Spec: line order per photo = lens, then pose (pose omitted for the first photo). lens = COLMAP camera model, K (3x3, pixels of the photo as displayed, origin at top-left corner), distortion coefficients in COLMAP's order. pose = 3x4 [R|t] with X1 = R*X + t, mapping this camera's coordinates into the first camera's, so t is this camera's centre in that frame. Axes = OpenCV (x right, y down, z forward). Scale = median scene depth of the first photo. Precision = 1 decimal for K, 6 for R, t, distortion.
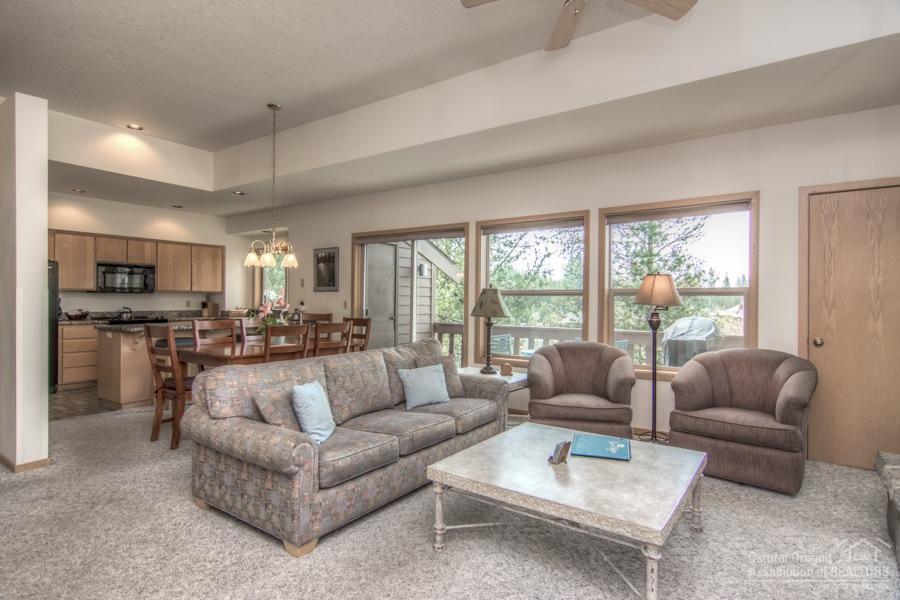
lens RADIAL K [[478.2, 0, 449.8], [0, 478.2, 301.2], [0, 0, 1]] dist [0.001516, 0.000494]
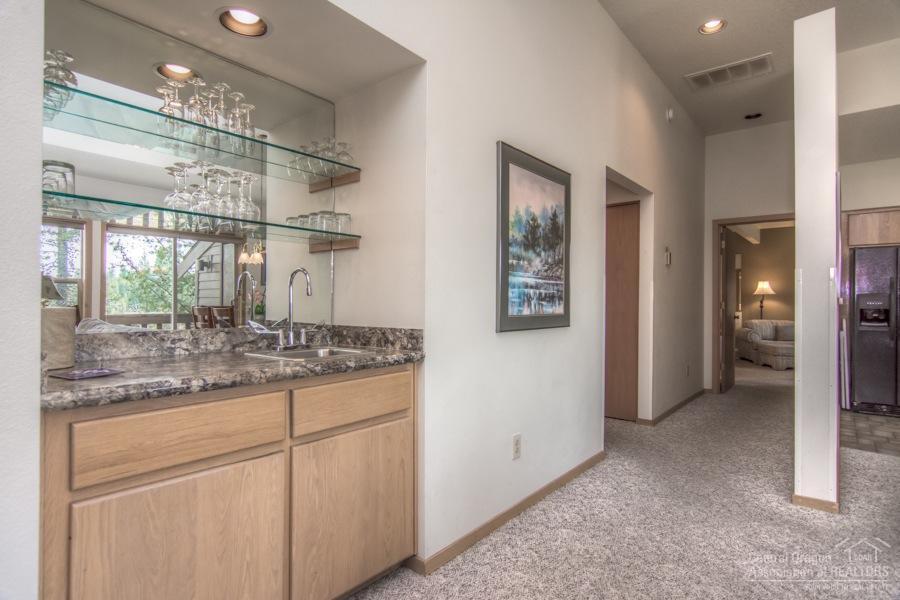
lens RADIAL K [[482.5, 0, 447.3], [0, 482.5, 304.1], [0, 0, 1]] dist [-0.000217, -0.000146]
pose [[-0.076695, -0.017246, -0.996905, -0.044278], [-0.018105, 0.999710, -0.015902, 0.029804], [0.996890, 0.016829, -0.076985, 0.241602]]
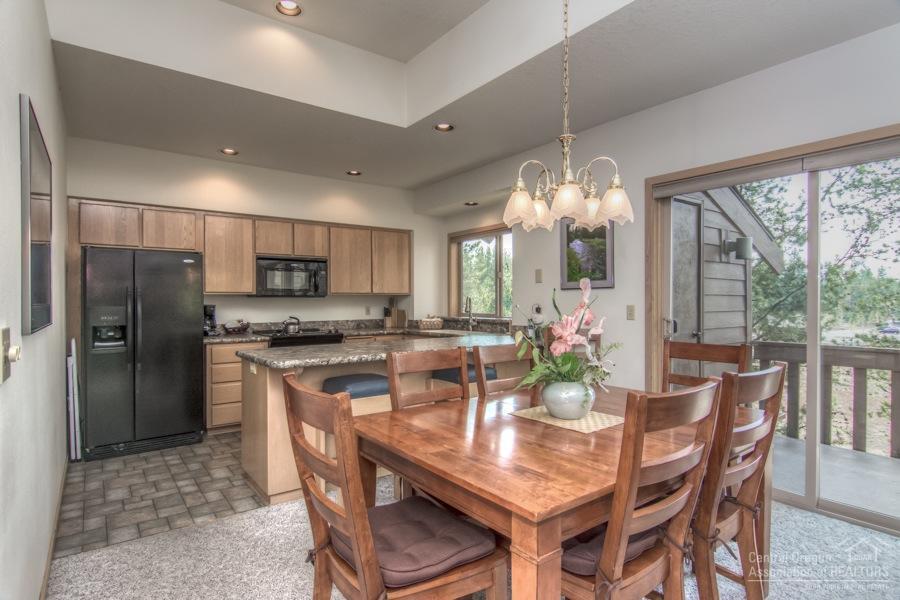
lens RADIAL K [[478.2, 0, 447.5], [0, 478.2, 301.9], [0, 0, 1]] dist [0.001516, 0.000494]
pose [[0.948640, -0.011553, -0.316147, -0.226832], [0.010658, 0.999933, -0.004558, -0.004201], [0.316179, 0.000955, 0.948699, 0.390571]]
